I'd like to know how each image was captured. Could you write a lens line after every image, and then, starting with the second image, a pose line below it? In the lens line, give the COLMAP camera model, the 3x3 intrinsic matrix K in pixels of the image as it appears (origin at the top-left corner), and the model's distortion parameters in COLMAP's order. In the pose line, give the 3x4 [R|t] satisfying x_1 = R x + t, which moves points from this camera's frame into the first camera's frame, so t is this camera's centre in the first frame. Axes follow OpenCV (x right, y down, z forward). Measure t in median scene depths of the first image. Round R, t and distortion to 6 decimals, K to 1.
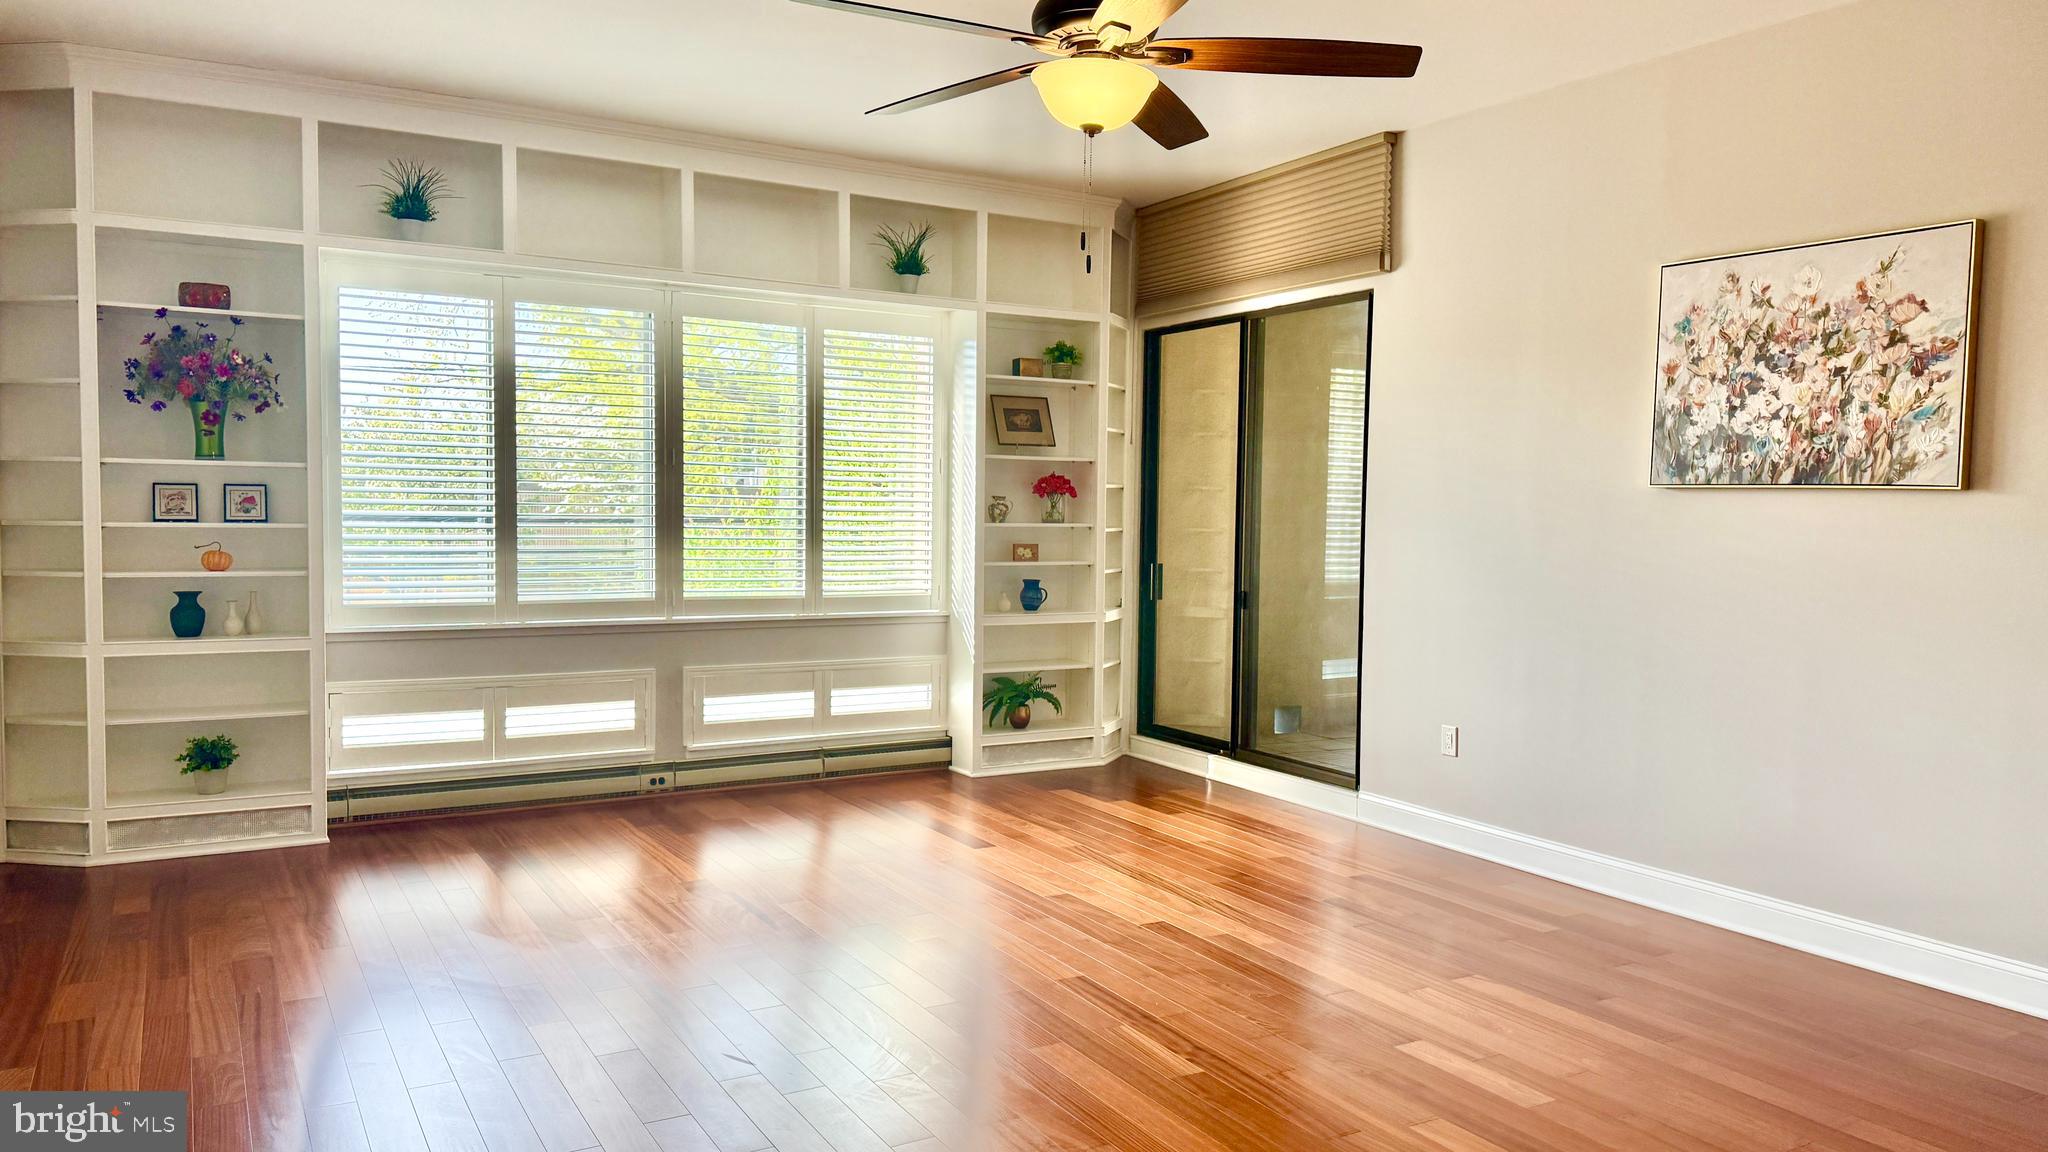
lens RADIAL K [[1420.3, 0, 1030.2], [0, 1420.3, 581.3], [0, 0, 1]] dist [0.042494, -0.033791]
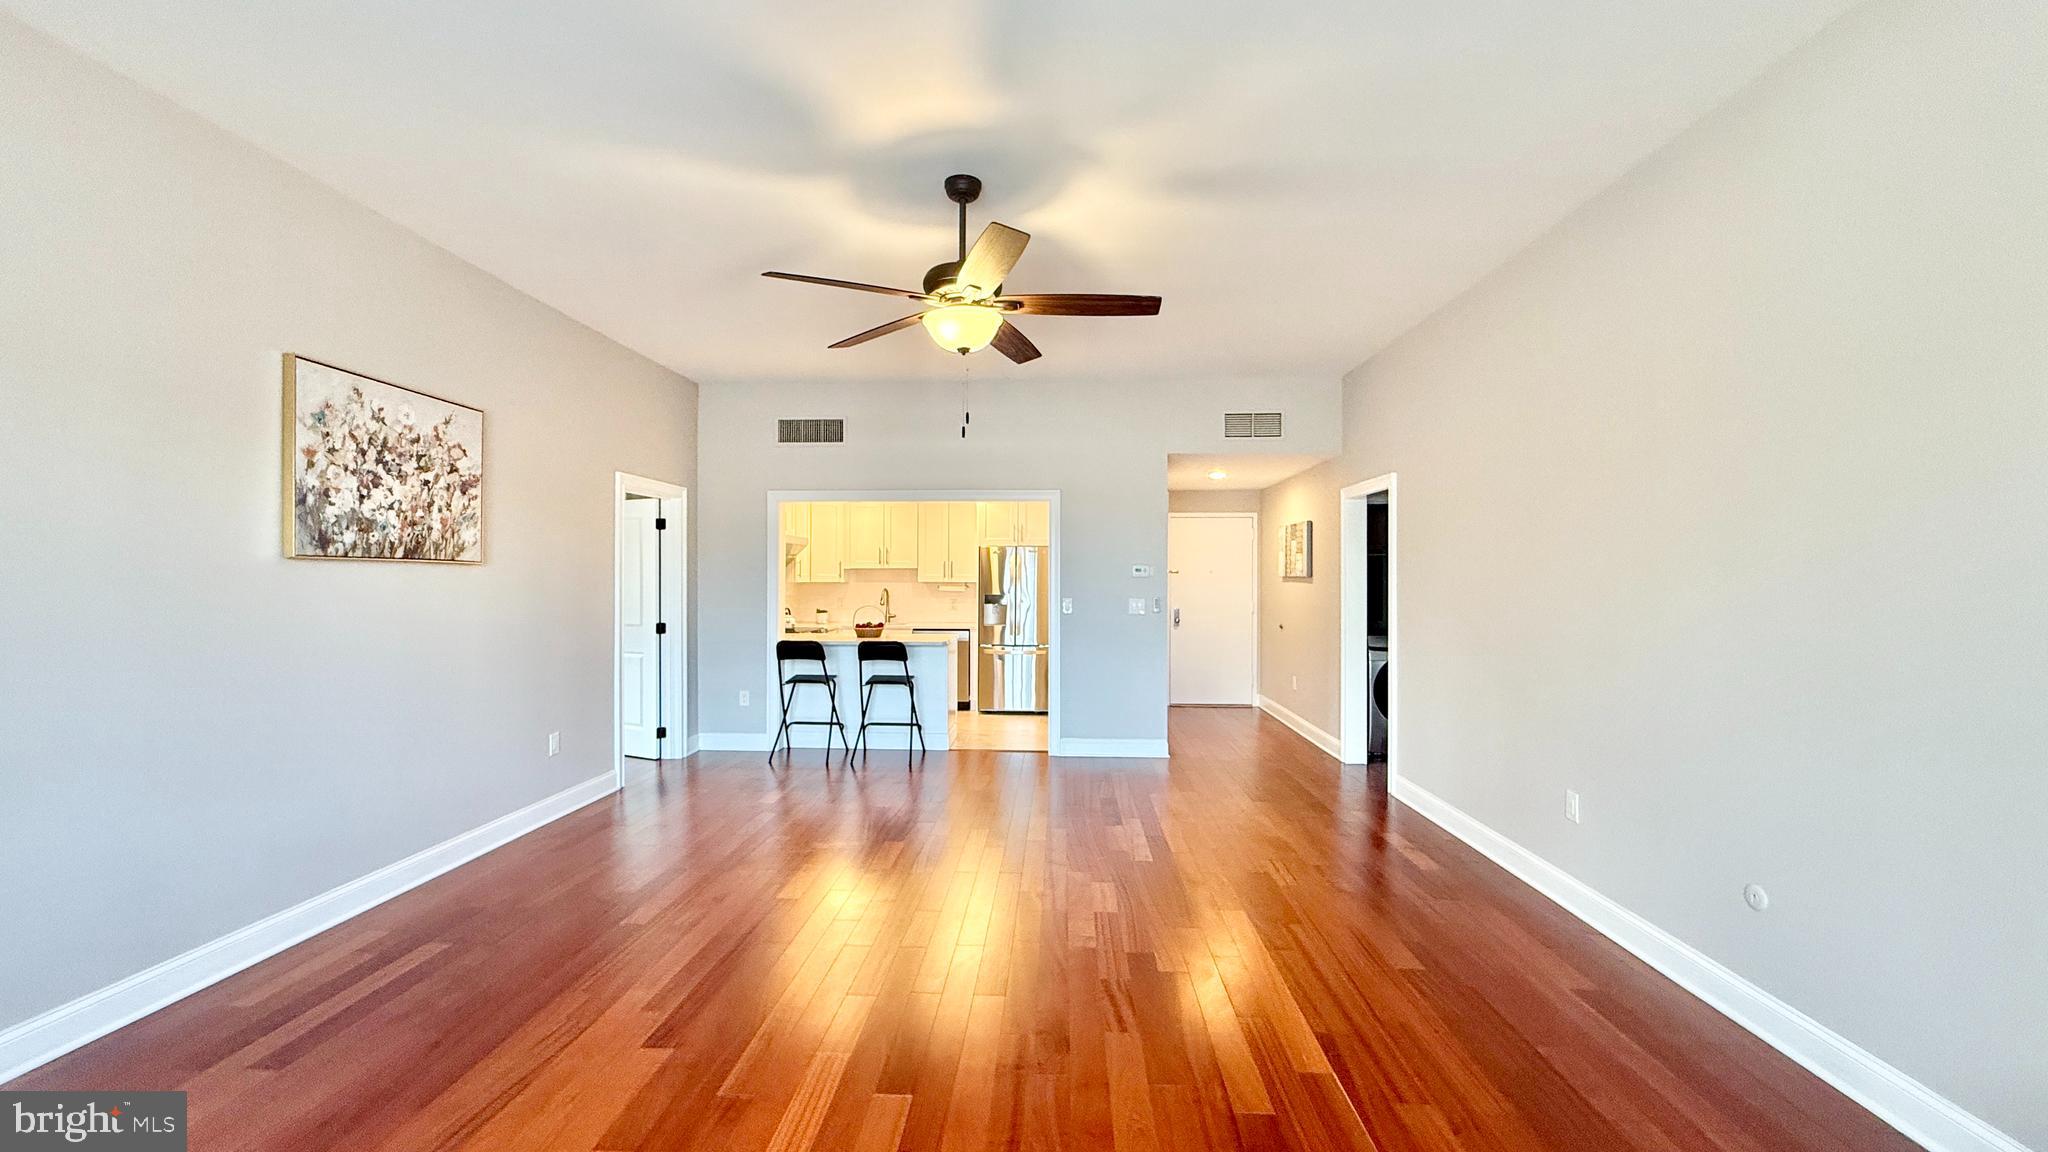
lens RADIAL K [[835.0, 0, 1018.8], [0, 835.0, 577.9], [0, 0, 1]] dist [-0.004485, 0.002127]
pose [[-0.837647, -0.018660, 0.545894, -0.344717], [0.014798, 0.998274, 0.056831, -0.073213], [-0.546012, 0.055683, -0.835925, 1.150915]]
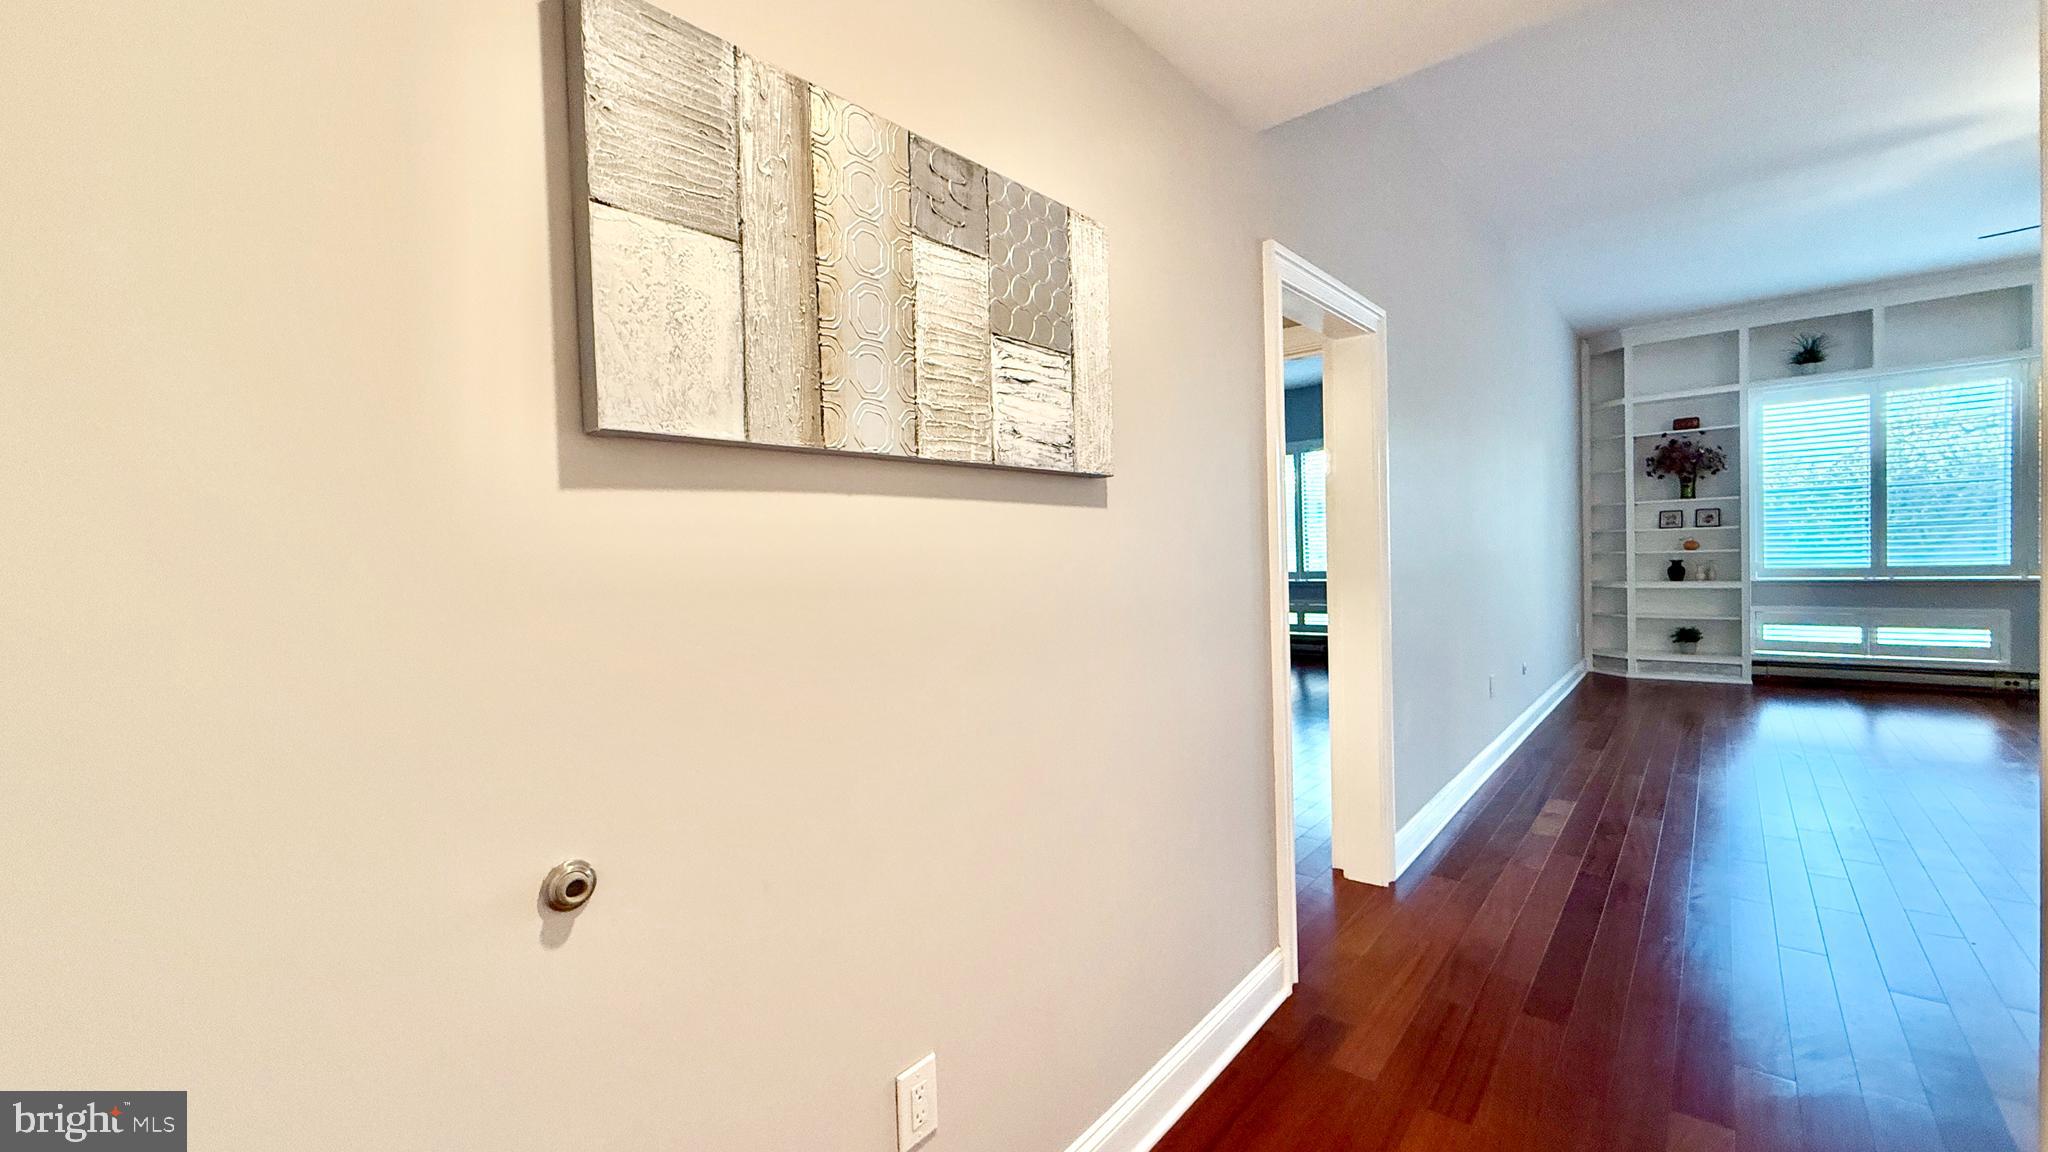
lens RADIAL K [[835.0, 0, 989.6], [0, 835.0, 575.3], [0, 0, 1]] dist [-0.004485, 0.002127]
pose [[0.301383, -0.002811, -0.953499, 0.313685], [-0.017447, 0.999812, -0.008463, 0.060362], [0.953344, 0.019186, 0.301277, -0.386014]]
